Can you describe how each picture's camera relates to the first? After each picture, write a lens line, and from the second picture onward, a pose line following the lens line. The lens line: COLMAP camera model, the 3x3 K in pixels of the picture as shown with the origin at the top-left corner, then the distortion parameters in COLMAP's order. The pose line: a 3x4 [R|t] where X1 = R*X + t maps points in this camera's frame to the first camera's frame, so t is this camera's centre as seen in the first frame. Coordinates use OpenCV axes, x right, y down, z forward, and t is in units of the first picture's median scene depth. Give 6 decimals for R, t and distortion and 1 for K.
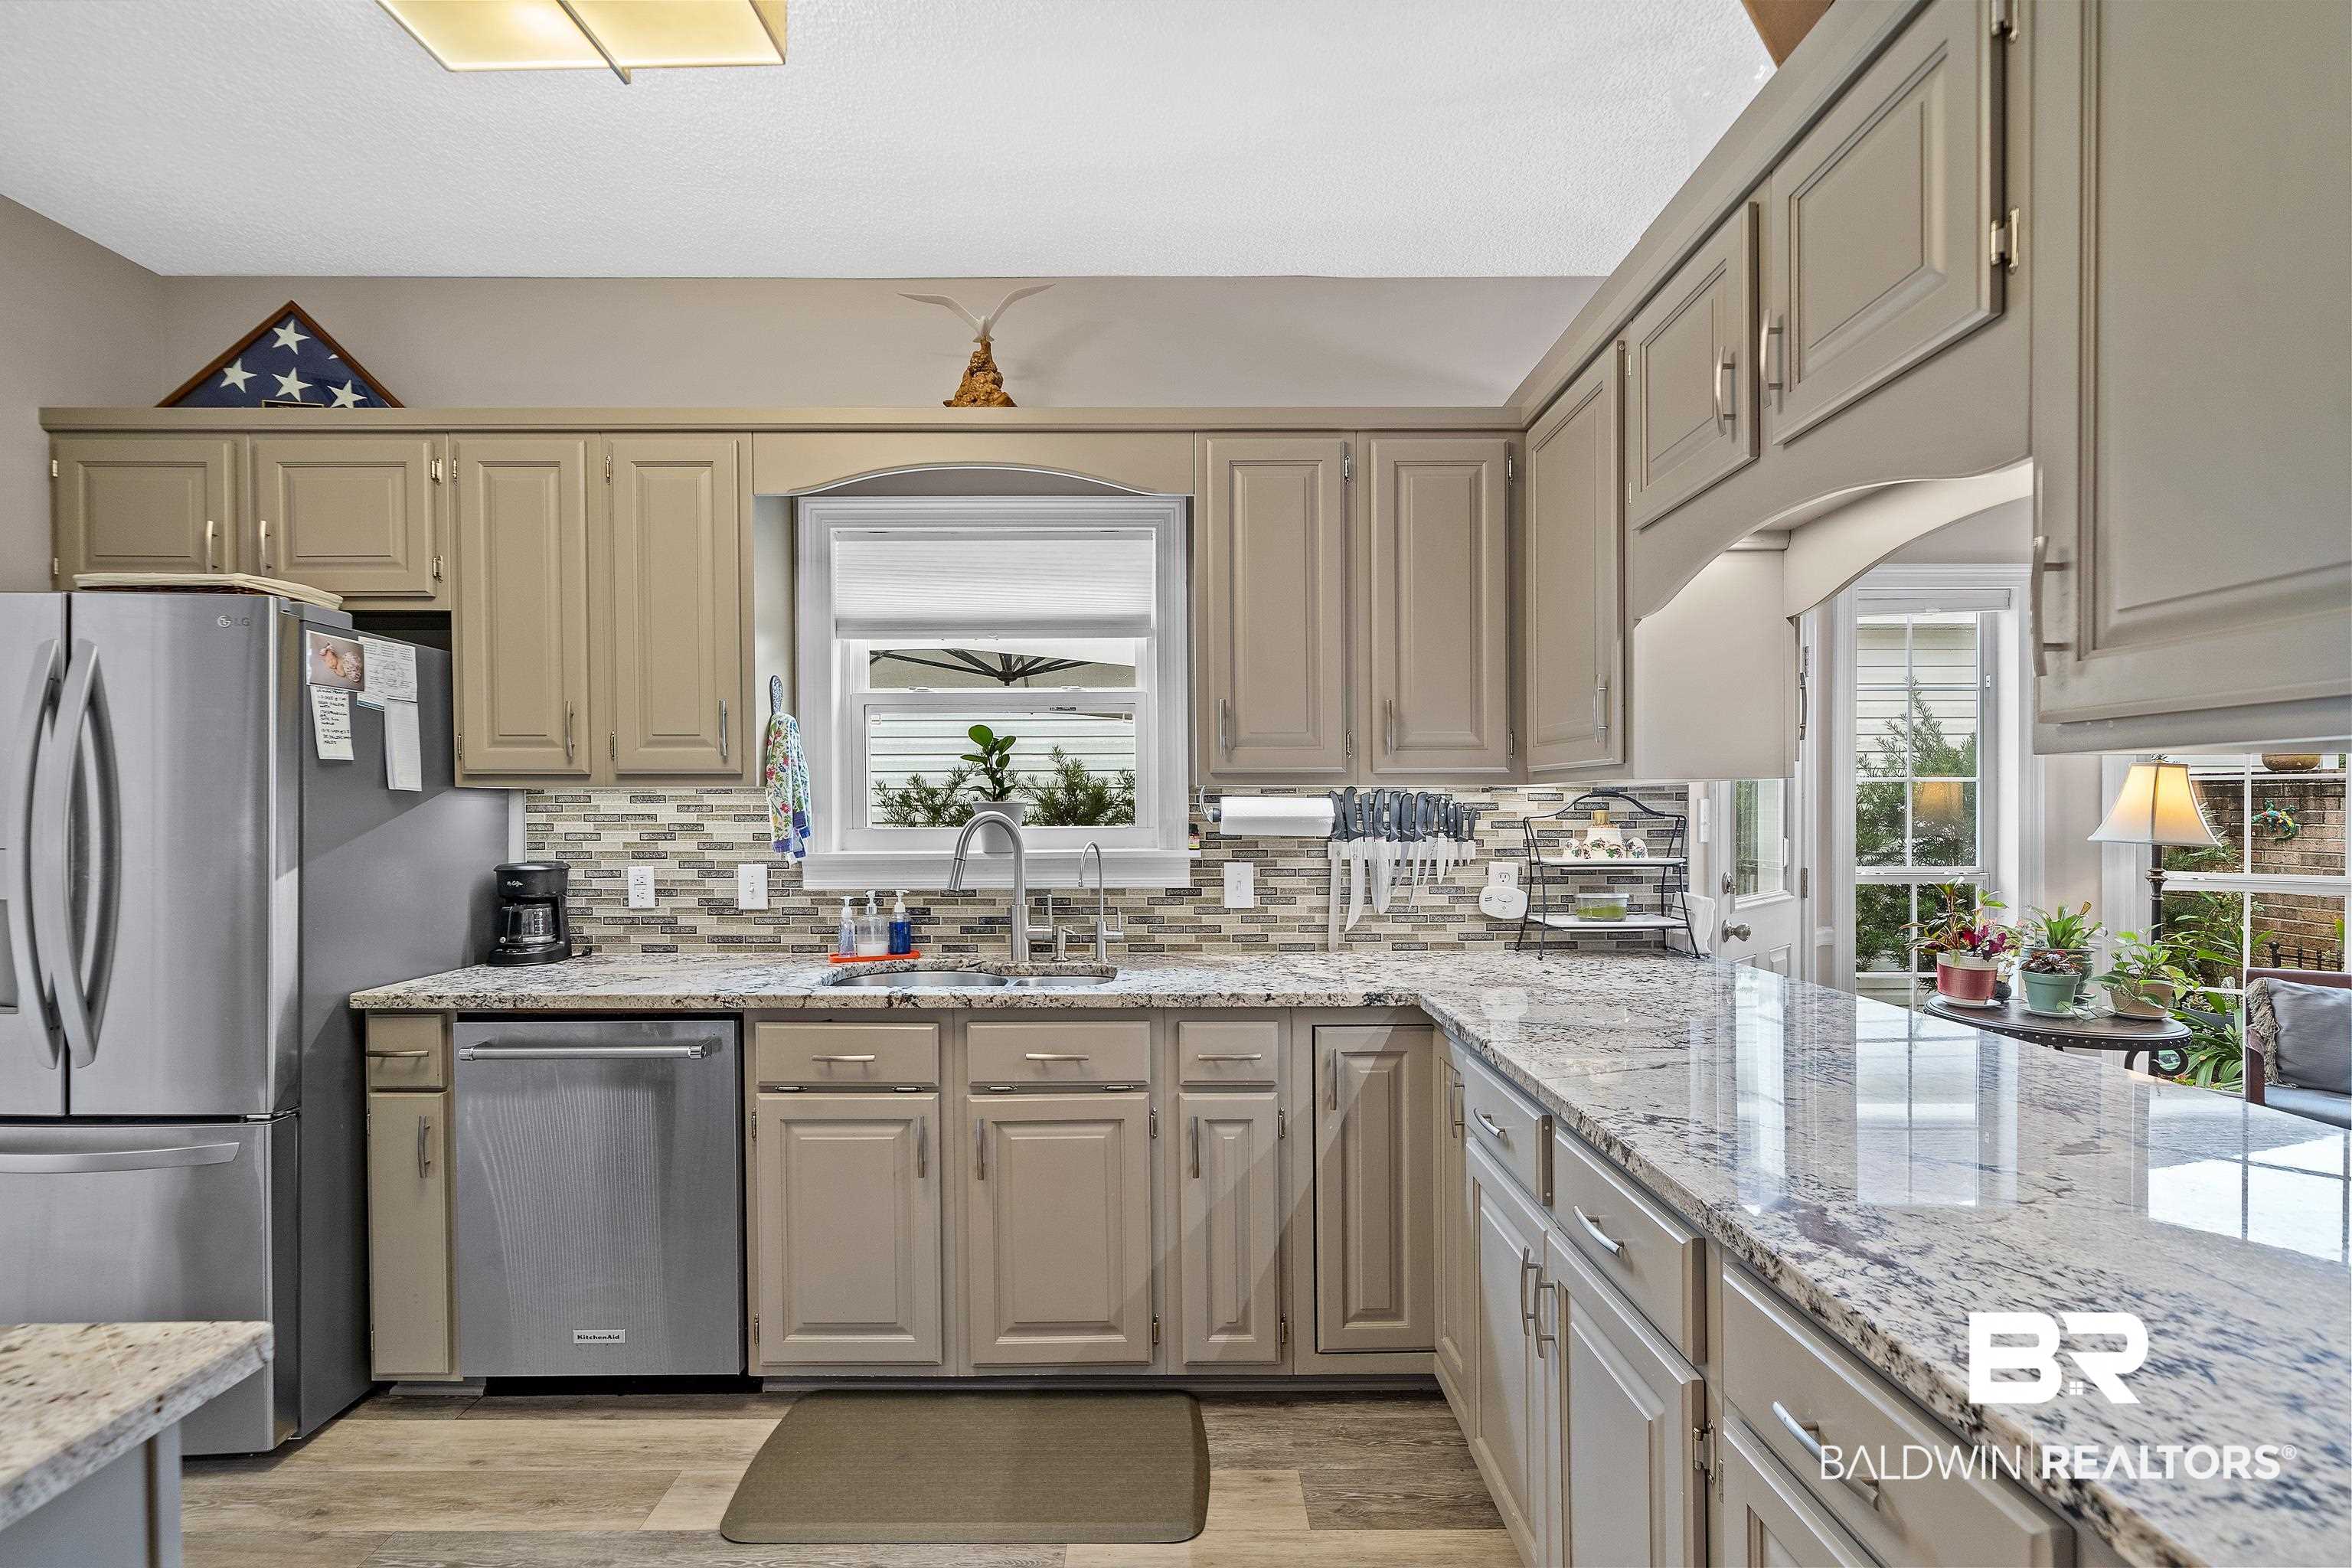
lens RADIAL K [[1126.1, 0, 1170.4], [0, 1126.1, 793.5], [0, 0, 1]] dist [0.001114, 0.000911]
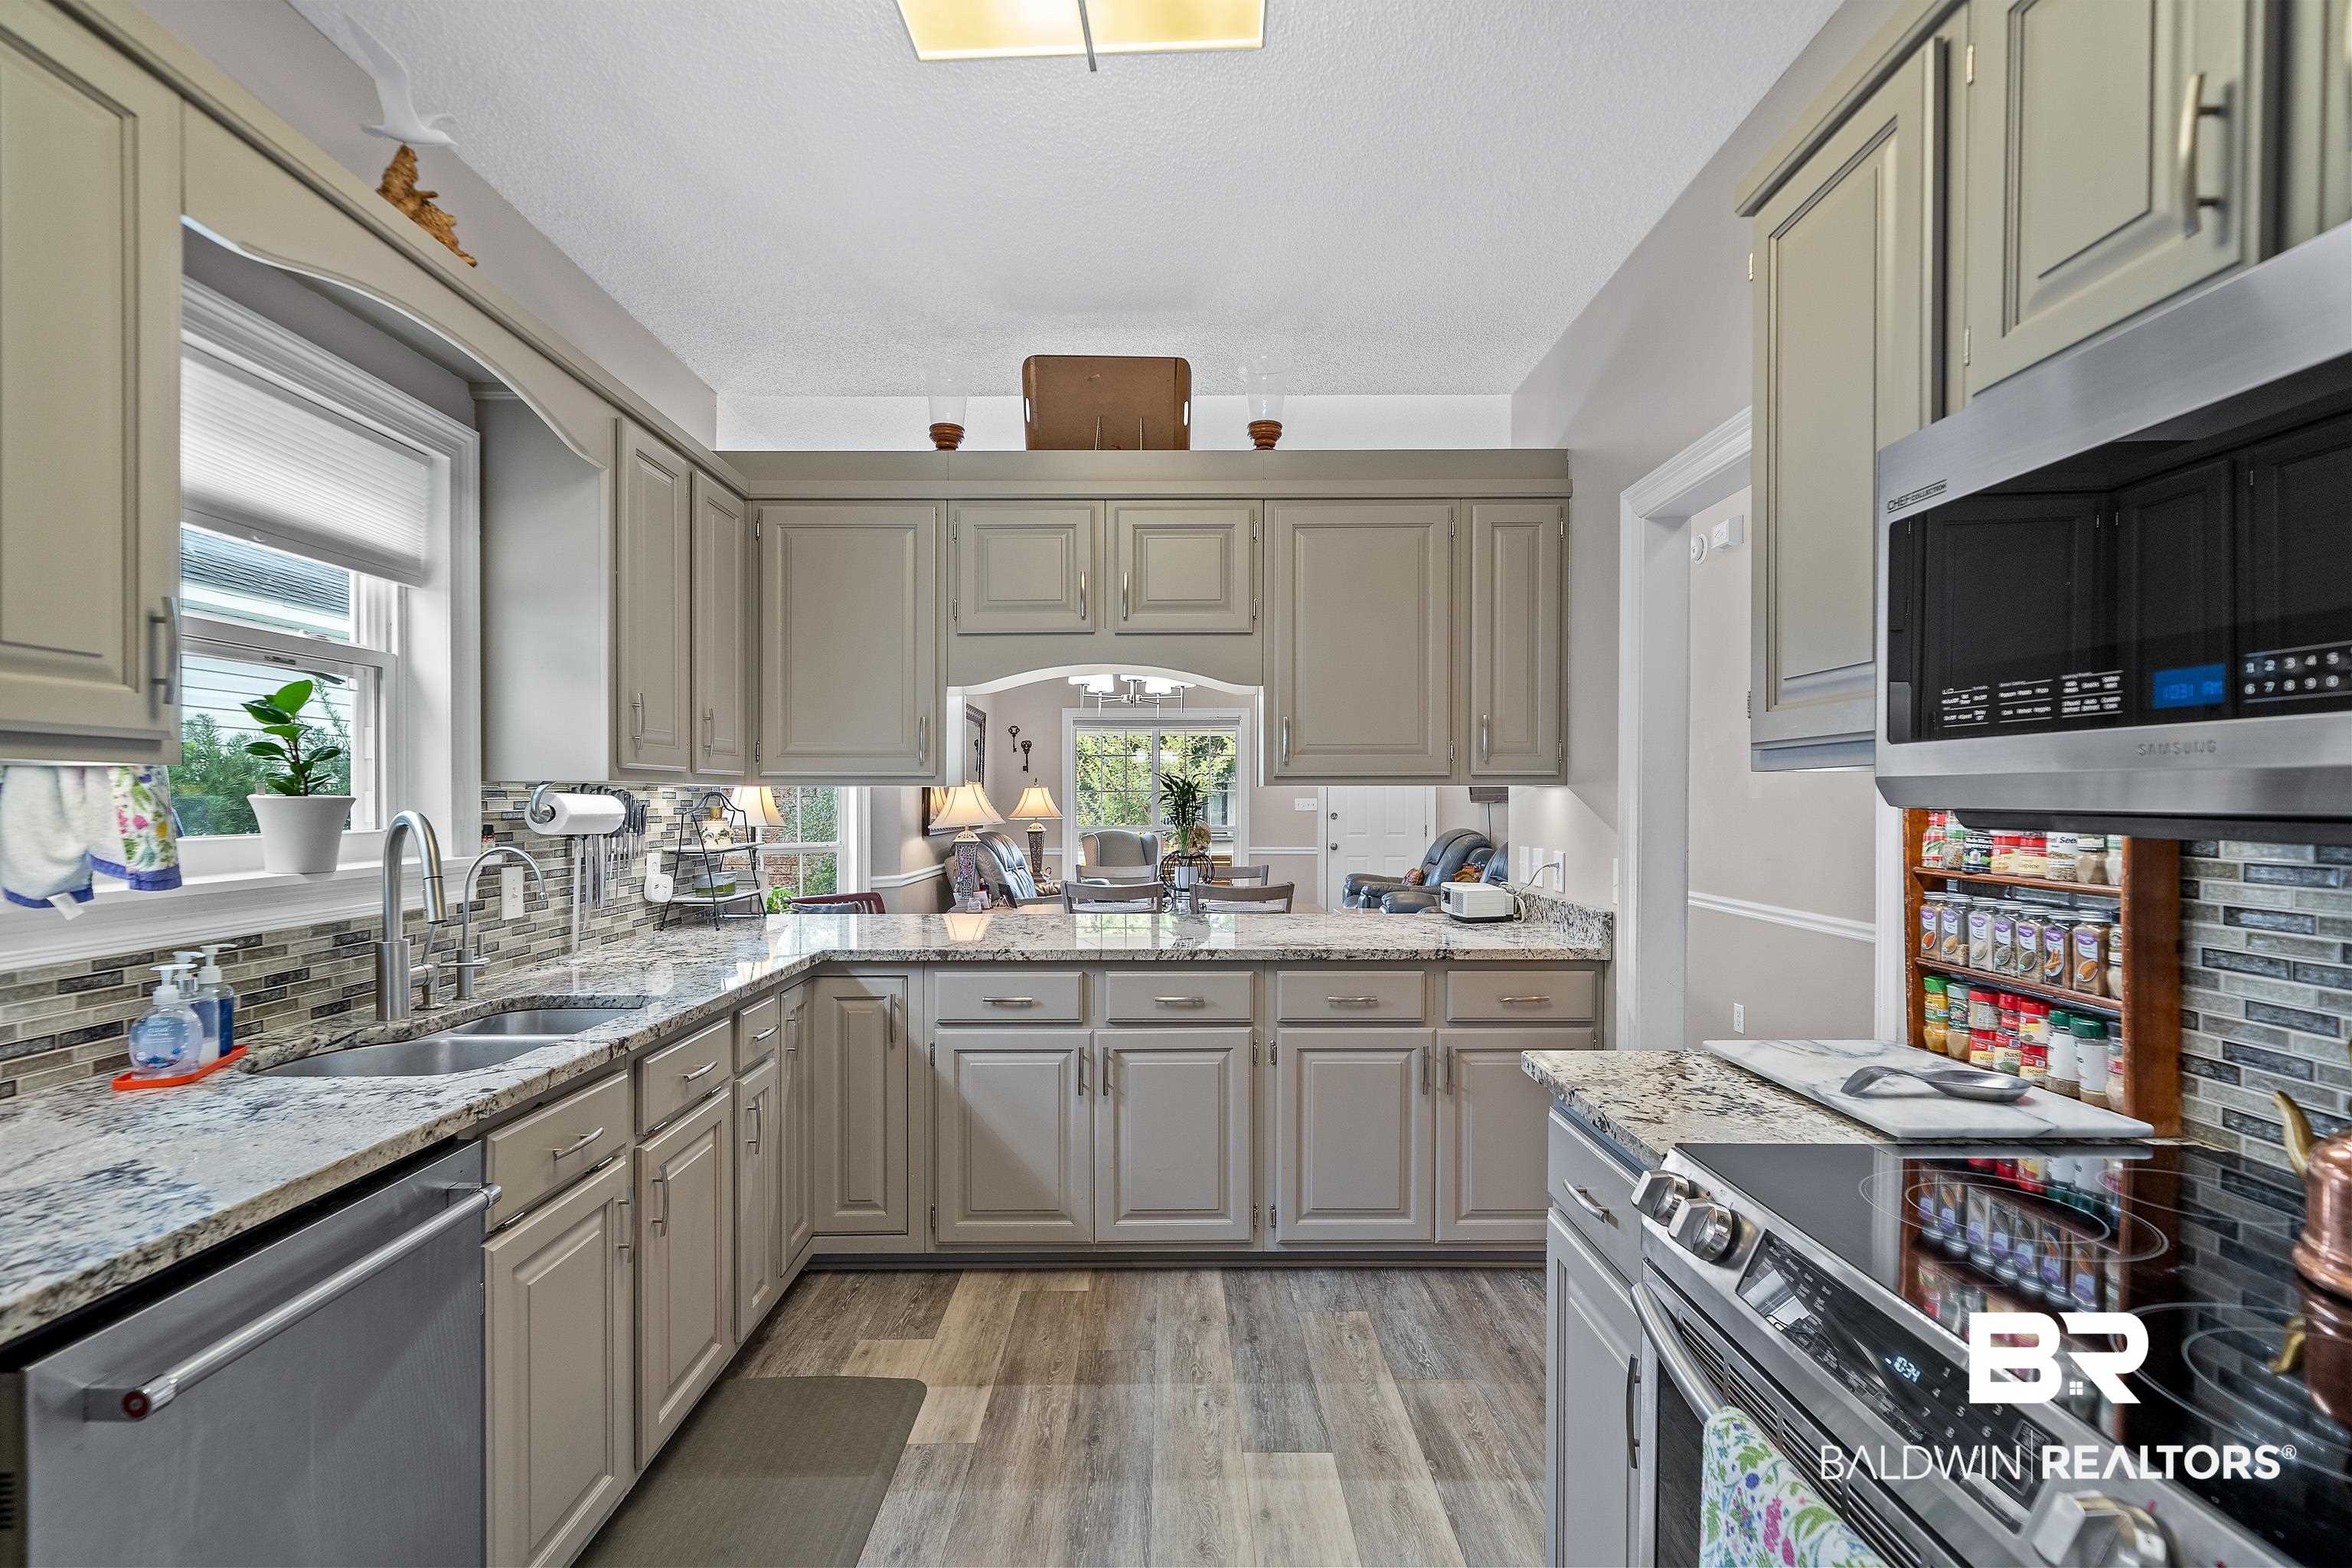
lens RADIAL K [[1080.0, 0, 1281.7], [0, 1080.0, 790.5], [0, 0, 1]] dist [-0.000532, 0.000073]
pose [[-0.089193, 0.011237, 0.995951, -0.831794], [-0.012138, 0.999850, -0.012368, 0.005598], [-0.995940, -0.013192, -0.089043, 0.487975]]
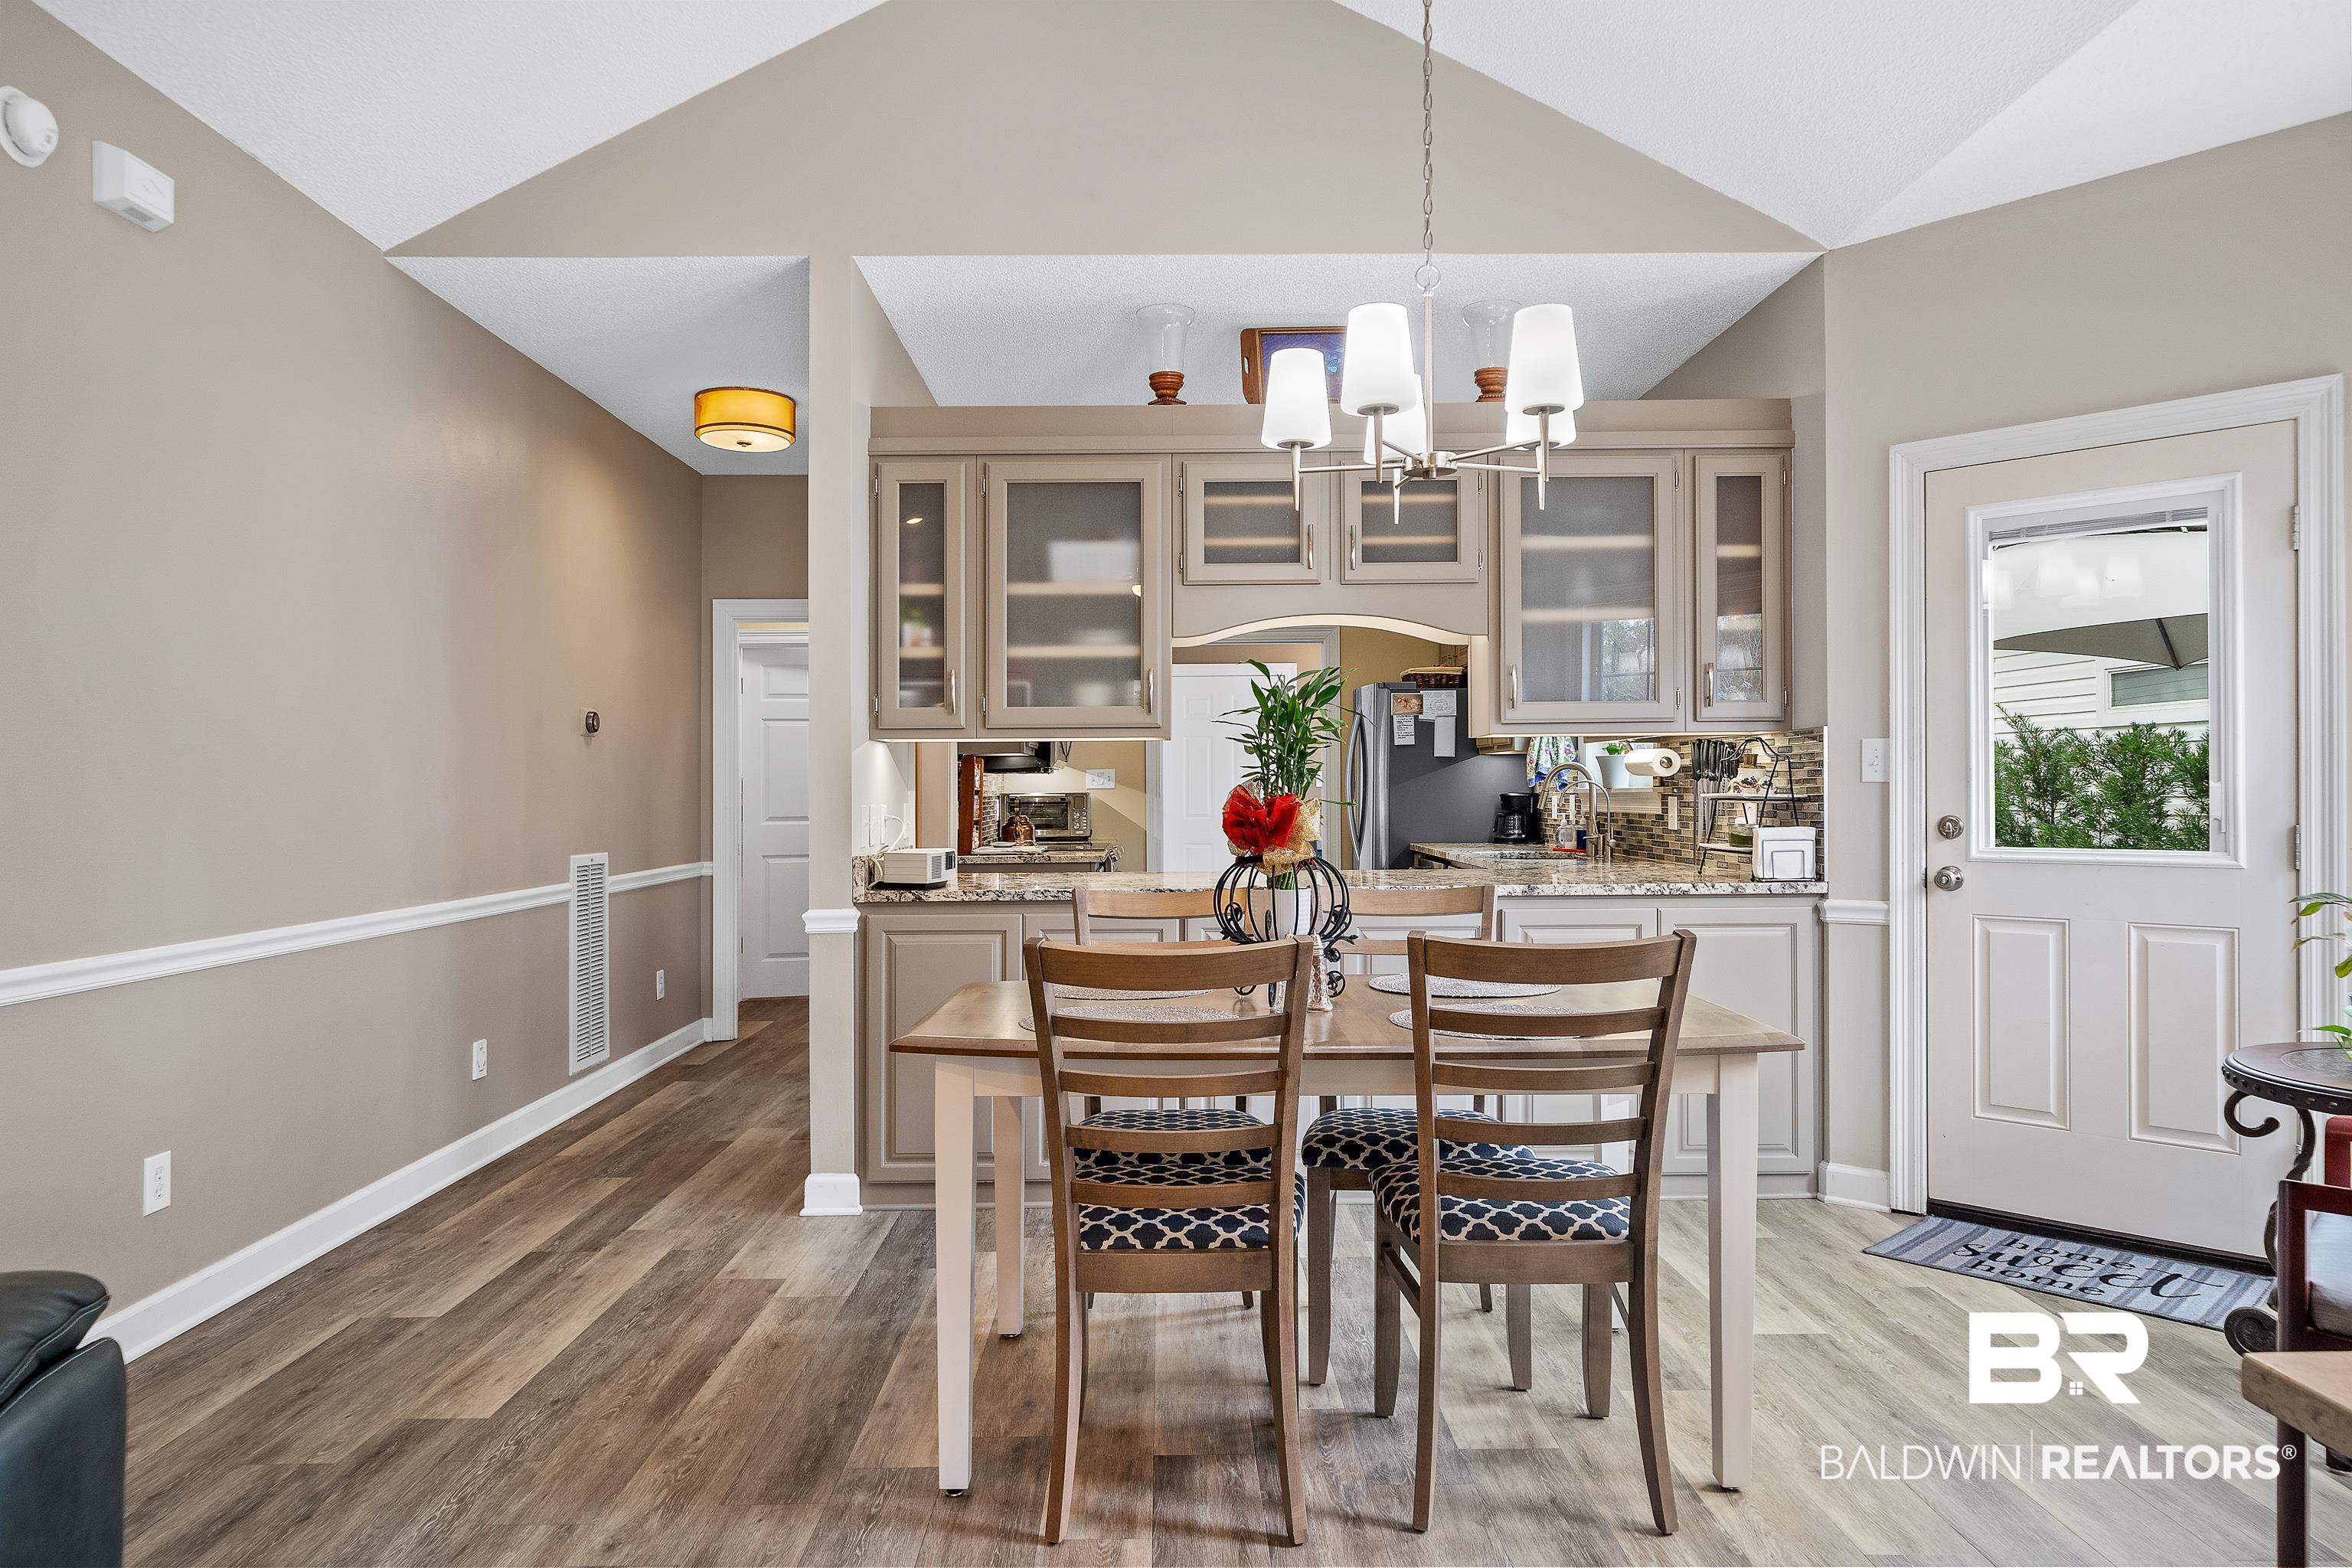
lens RADIAL K [[1450.0, 0, 1175.3], [0, 1450.0, 779.3], [0, 0, 1]] dist [-0.005158, -0.000812]
pose [[0.011983, -0.003767, -0.999921, 1.836582], [0.019788, 0.999798, -0.003530, 0.034495], [0.999732, -0.019744, 0.012055, 0.376476]]
